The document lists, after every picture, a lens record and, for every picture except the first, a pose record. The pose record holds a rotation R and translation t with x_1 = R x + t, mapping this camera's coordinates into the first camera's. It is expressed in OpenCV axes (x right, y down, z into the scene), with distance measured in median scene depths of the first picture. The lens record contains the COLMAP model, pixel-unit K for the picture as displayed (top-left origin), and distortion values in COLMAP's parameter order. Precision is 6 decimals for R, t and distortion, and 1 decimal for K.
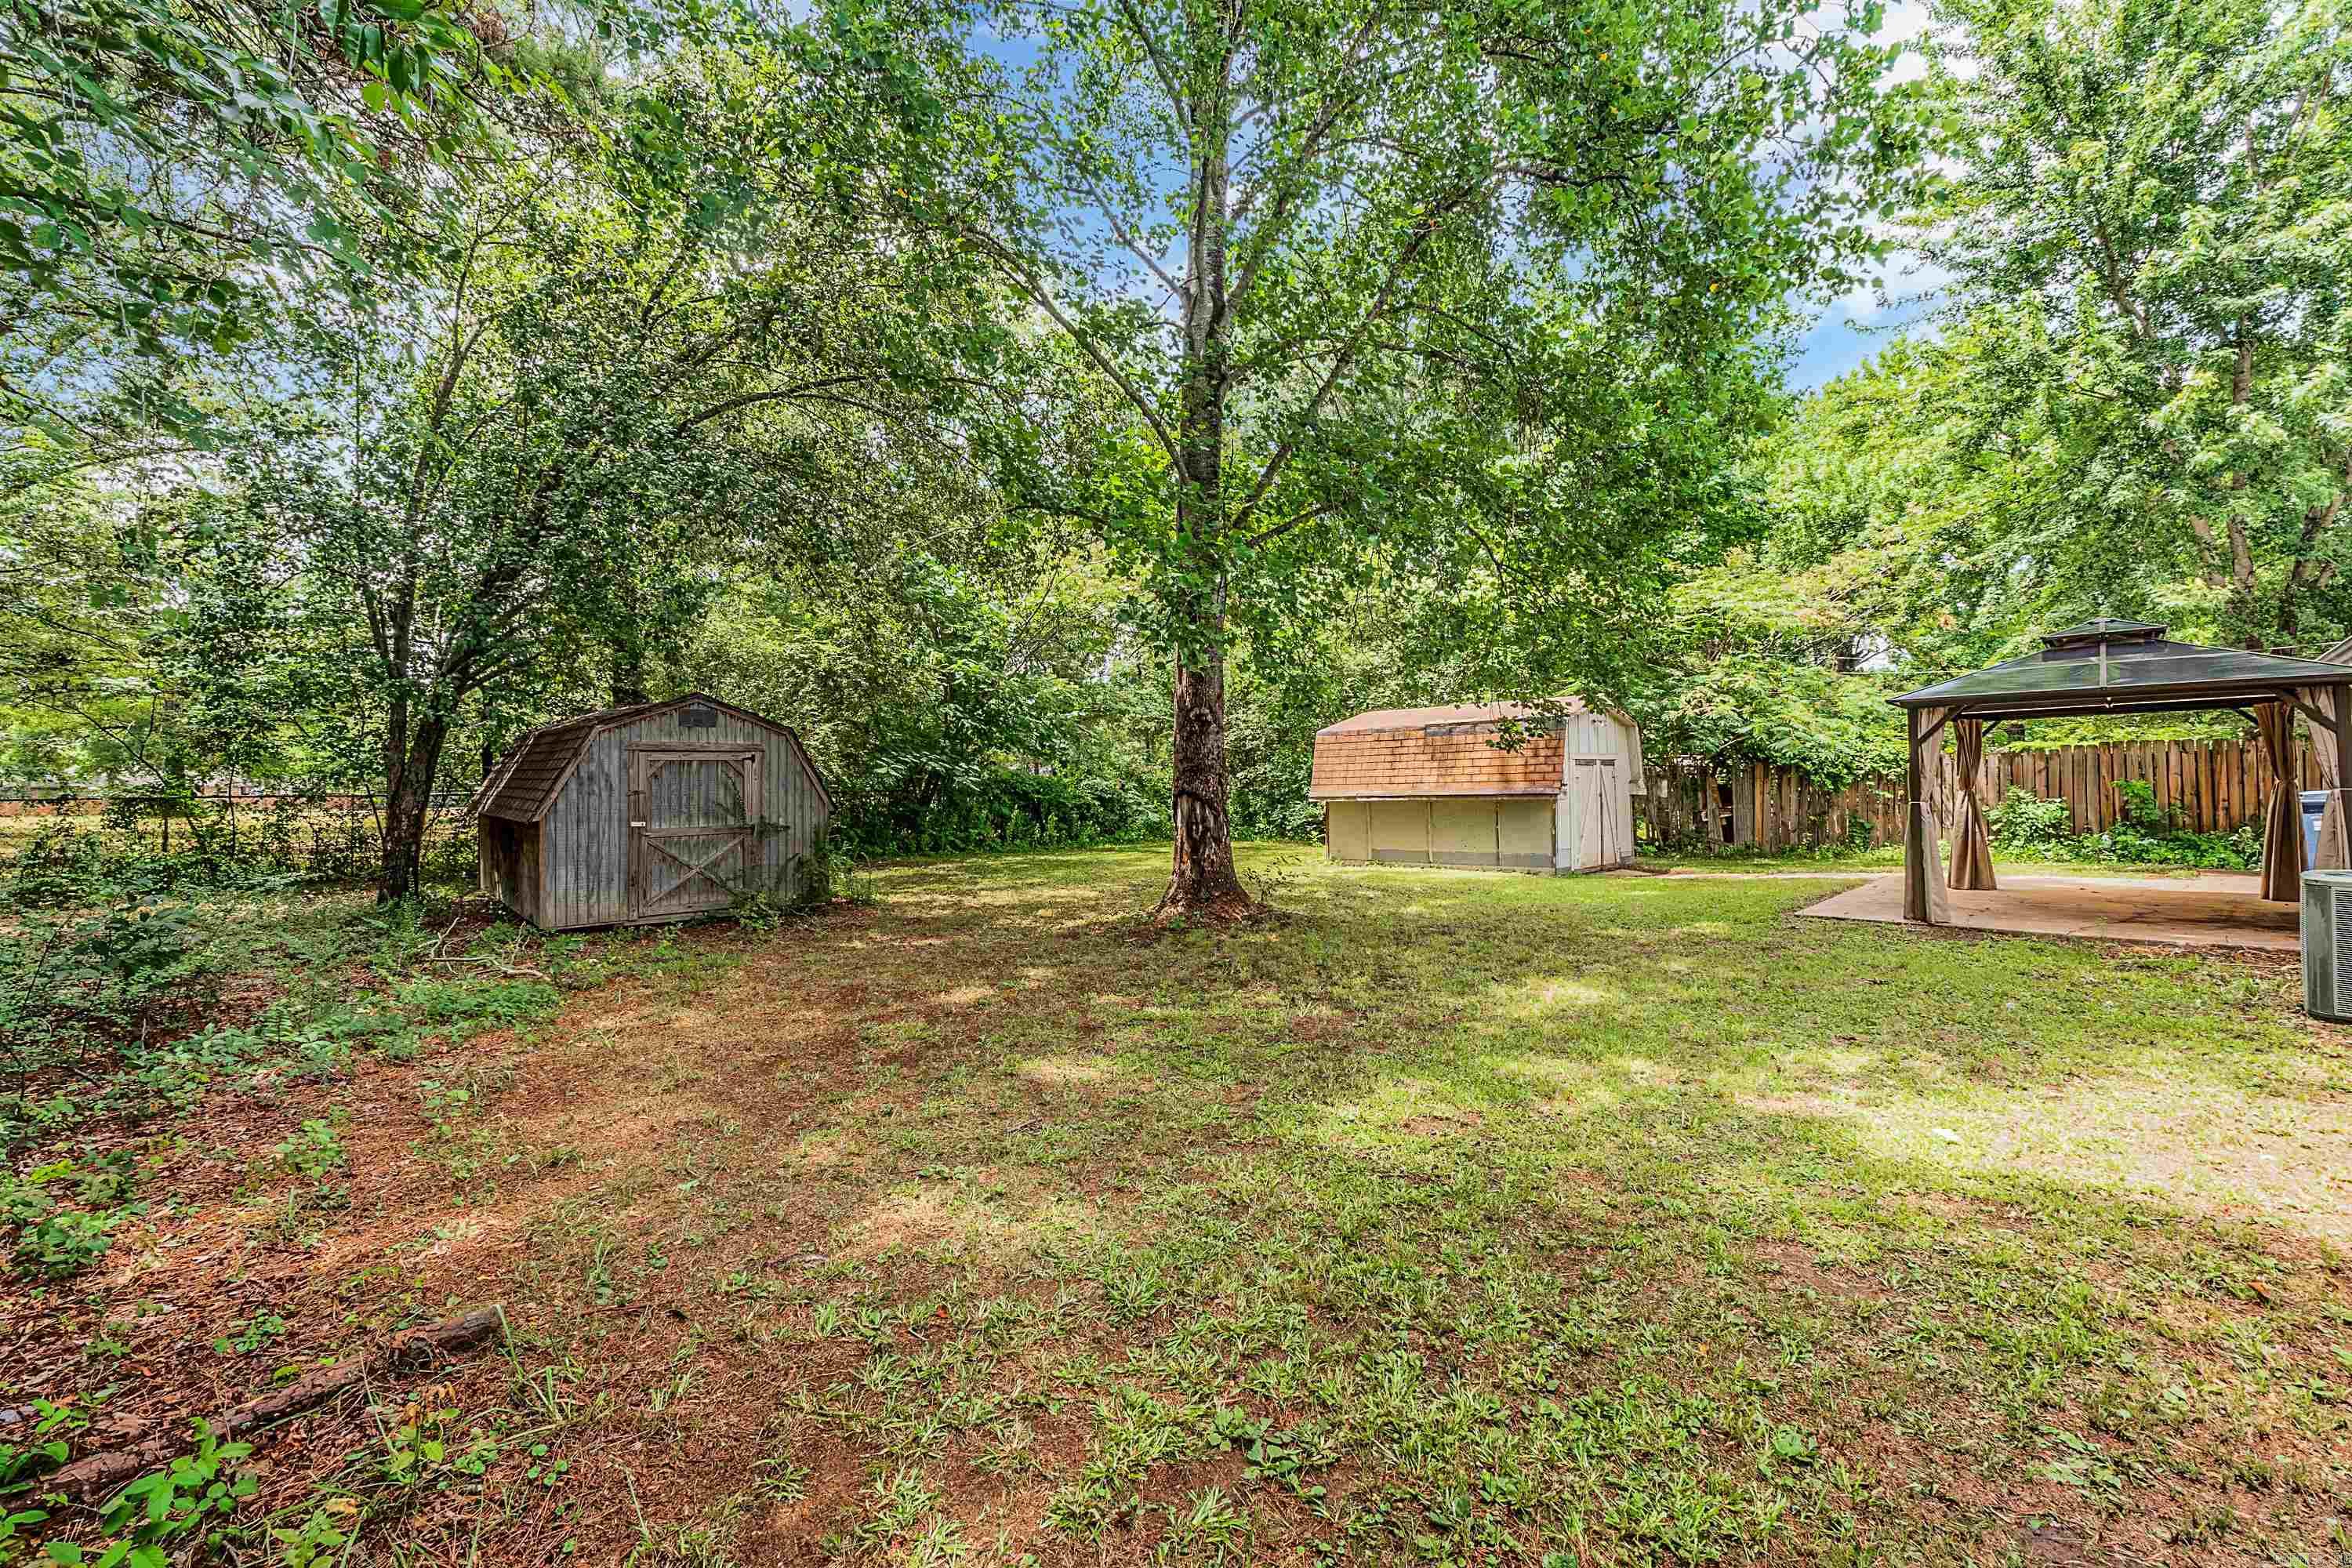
lens RADIAL K [[1010.2, 0, 1176.5], [0, 1010.2, 770.1], [0, 0, 1]] dist [-0.008539, -0.000302]
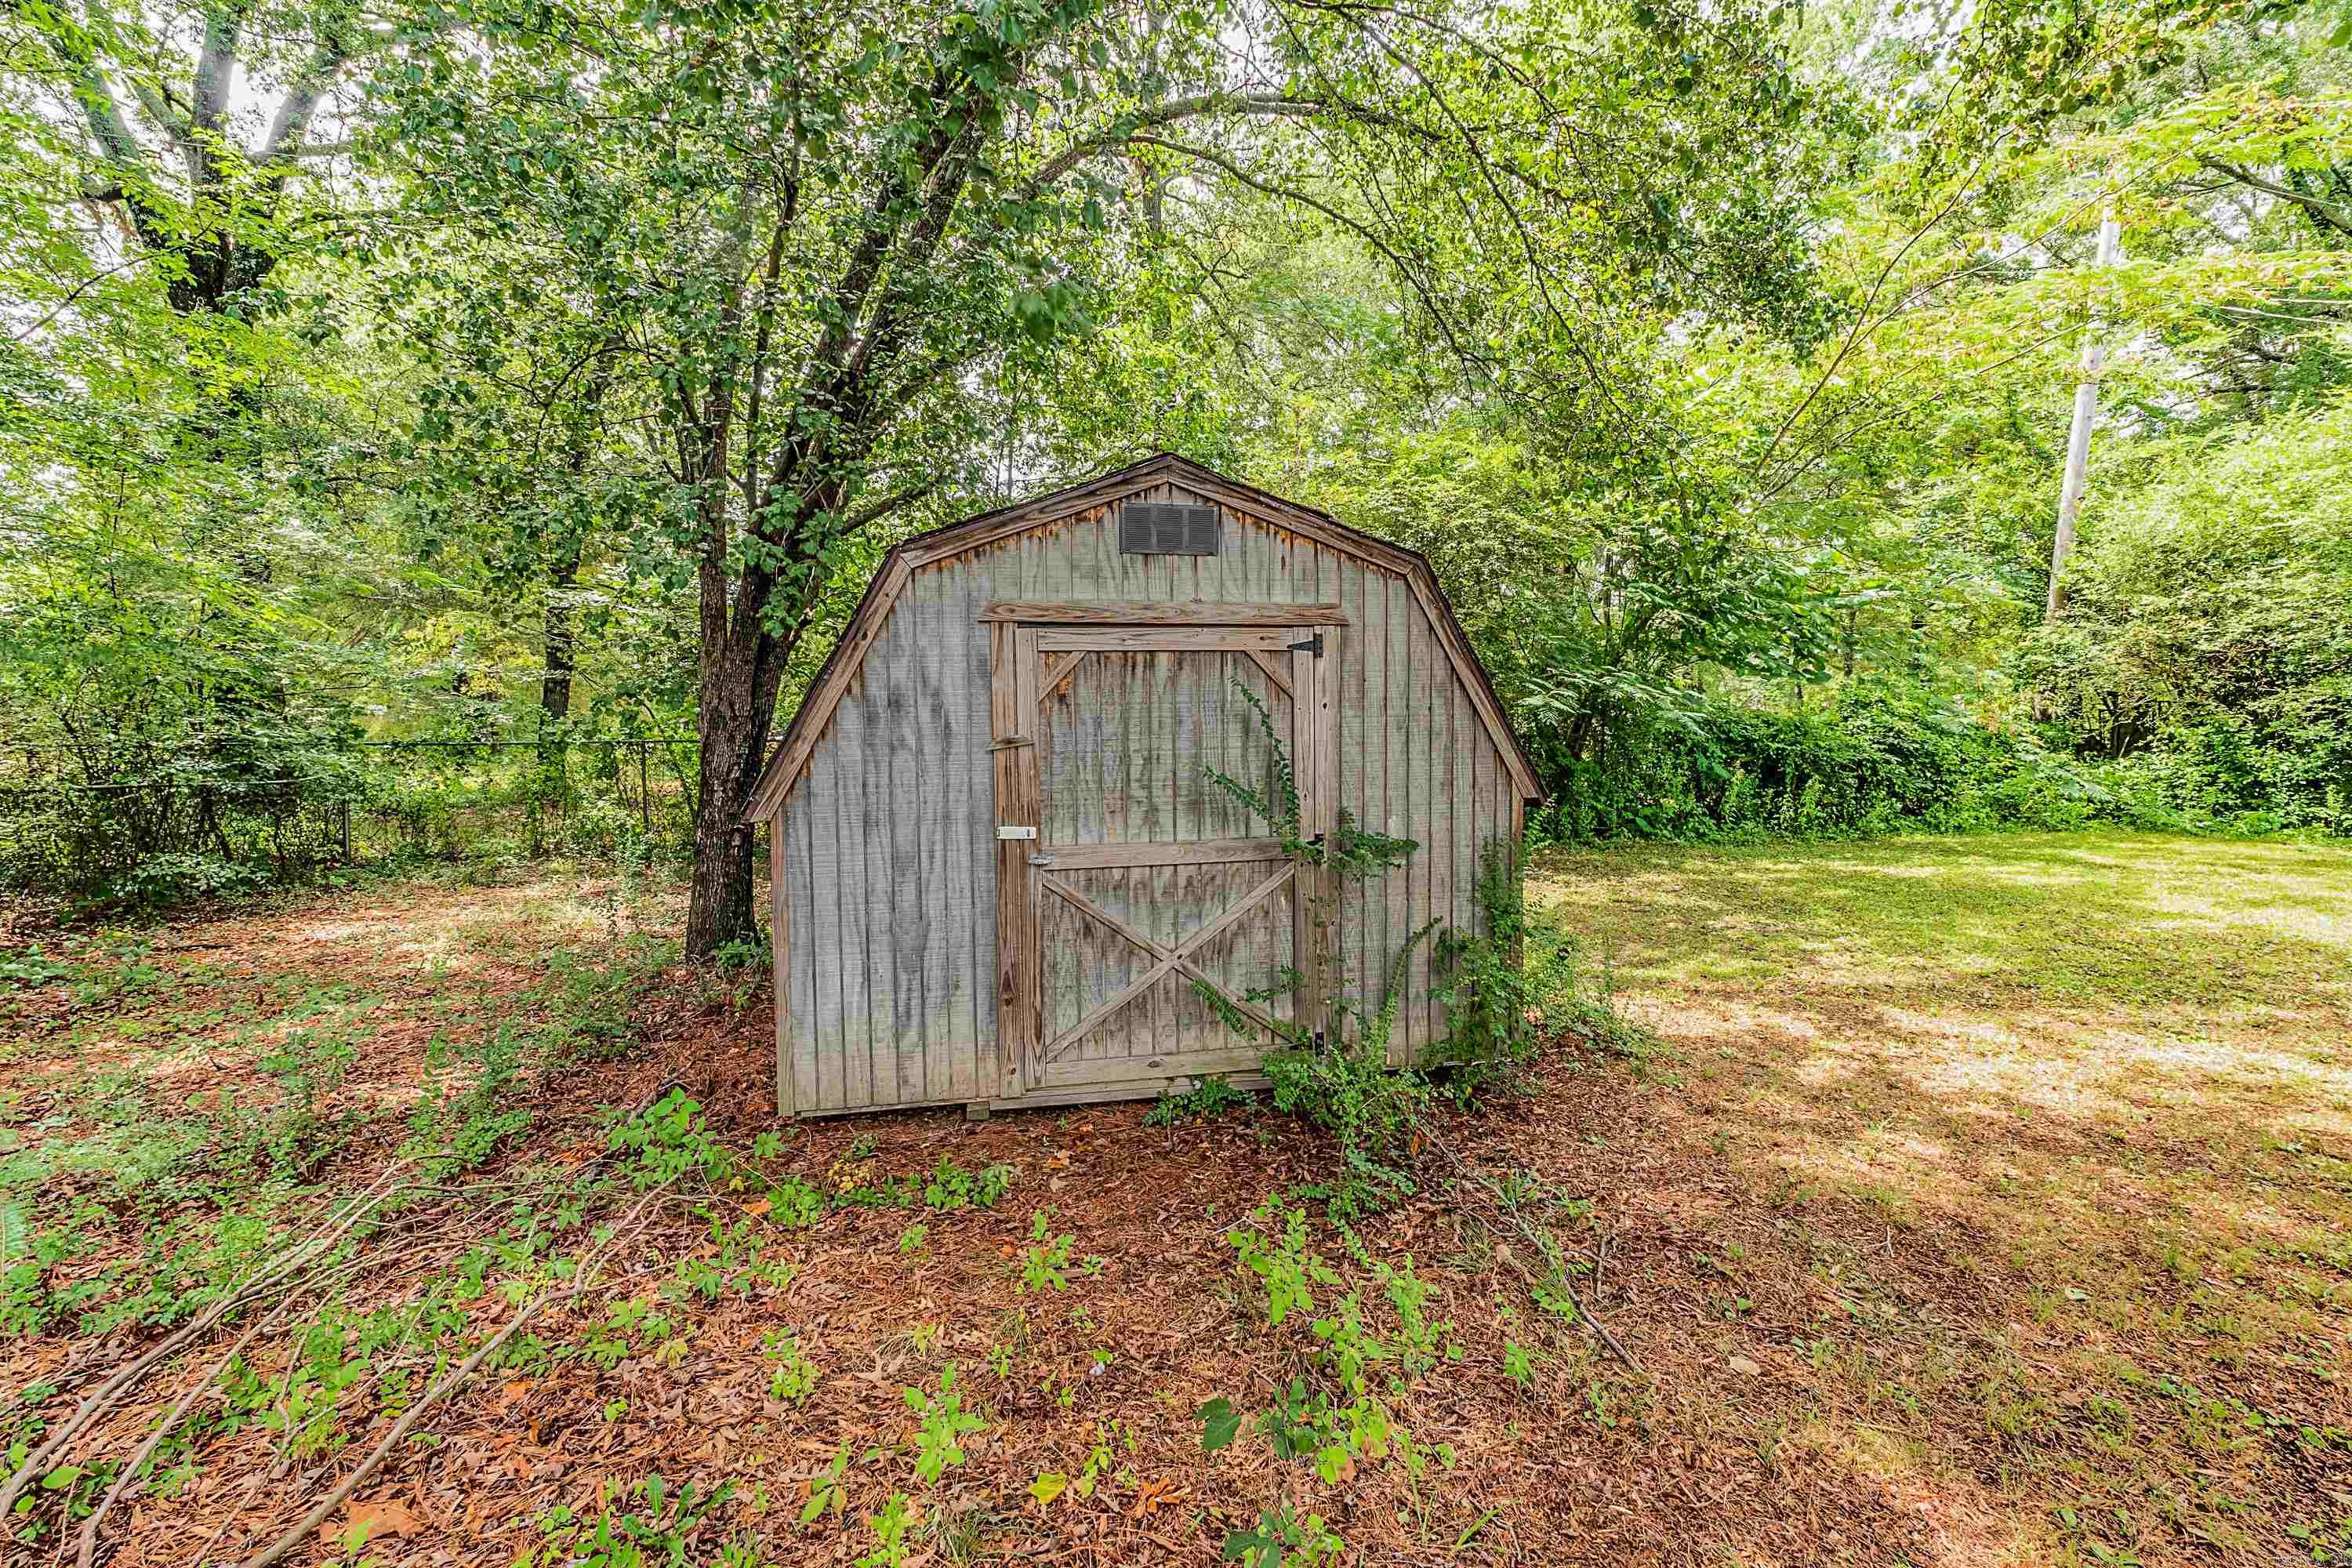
lens RADIAL K [[1004.5, 0, 1178.0], [0, 1004.5, 736.3], [0, 0, 1]] dist [-0.008703, -0.000274]
pose [[0.859185, 0.009272, -0.511582, -0.287055], [0.003832, 0.999691, 0.024554, 0.010360], [0.511652, -0.023057, 0.858884, 0.683577]]
